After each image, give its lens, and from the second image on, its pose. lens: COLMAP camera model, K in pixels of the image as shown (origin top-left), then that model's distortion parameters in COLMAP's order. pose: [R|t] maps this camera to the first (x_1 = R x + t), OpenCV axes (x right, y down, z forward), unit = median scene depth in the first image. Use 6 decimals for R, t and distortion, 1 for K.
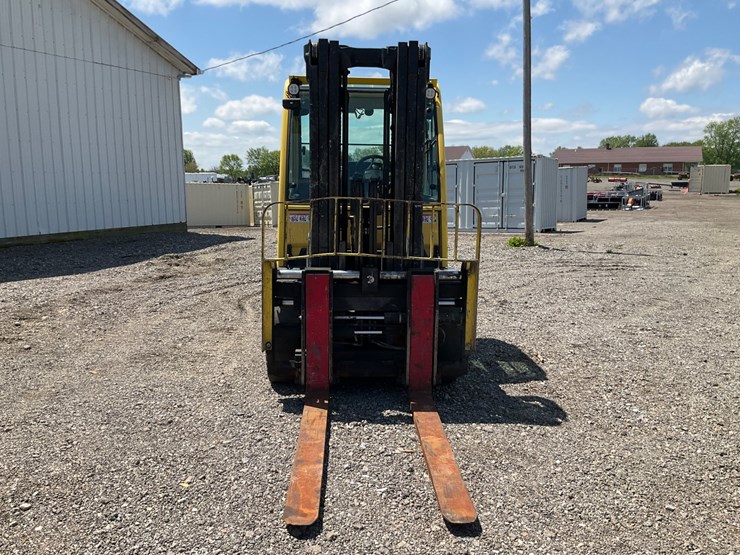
lens RADIAL K [[611.8, 0, 363.8], [0, 611.8, 277.0], [0, 0, 1]] dist [0.102904, -0.166155]
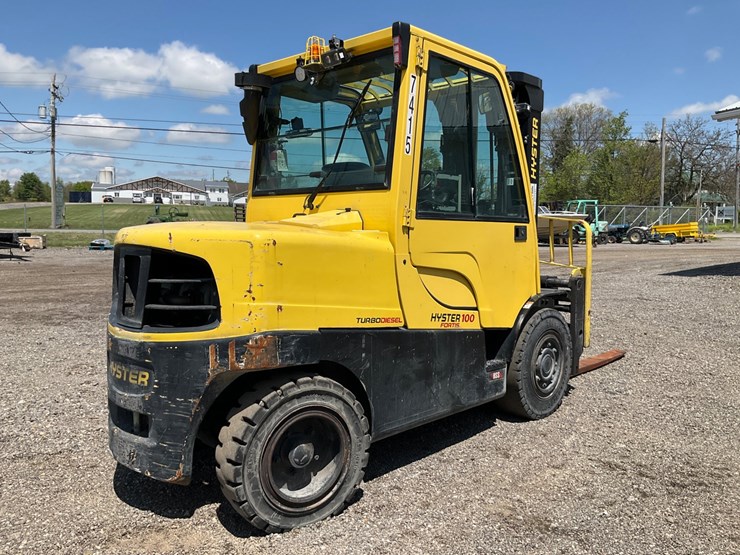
lens RADIAL K [[608.5, 0, 365.6], [0, 608.5, 277.1], [0, 0, 1]] dist [0.111244, -0.218671]
pose [[-0.696160, -0.072882, 0.714177, -0.636025], [0.095889, 0.976478, 0.193120, -0.251284], [-0.711453, 0.202924, -0.672797, 1.875281]]
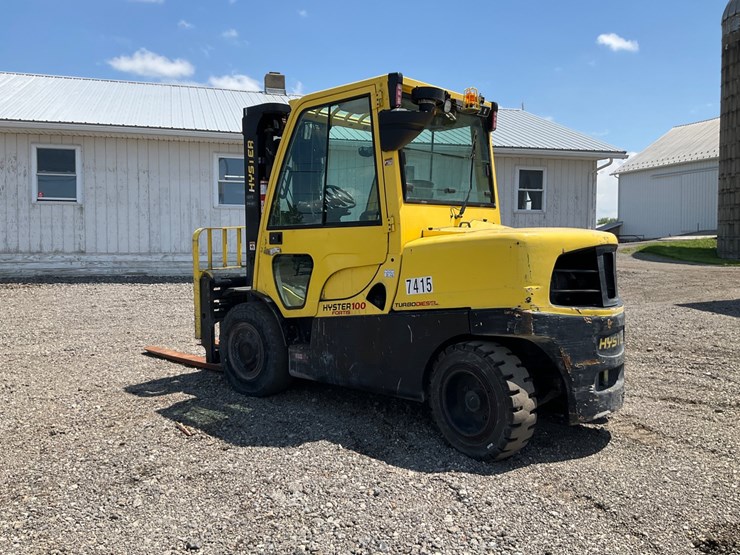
lens RADIAL K [[608.5, 0, 365.6], [0, 608.5, 277.1], [0, 0, 1]] dist [0.111244, -0.218671]
pose [[-0.693782, 0.035866, -0.719291, 0.800318], [-0.111472, 0.981375, 0.156453, -0.236170], [0.711505, 0.188725, -0.676862, 1.955738]]
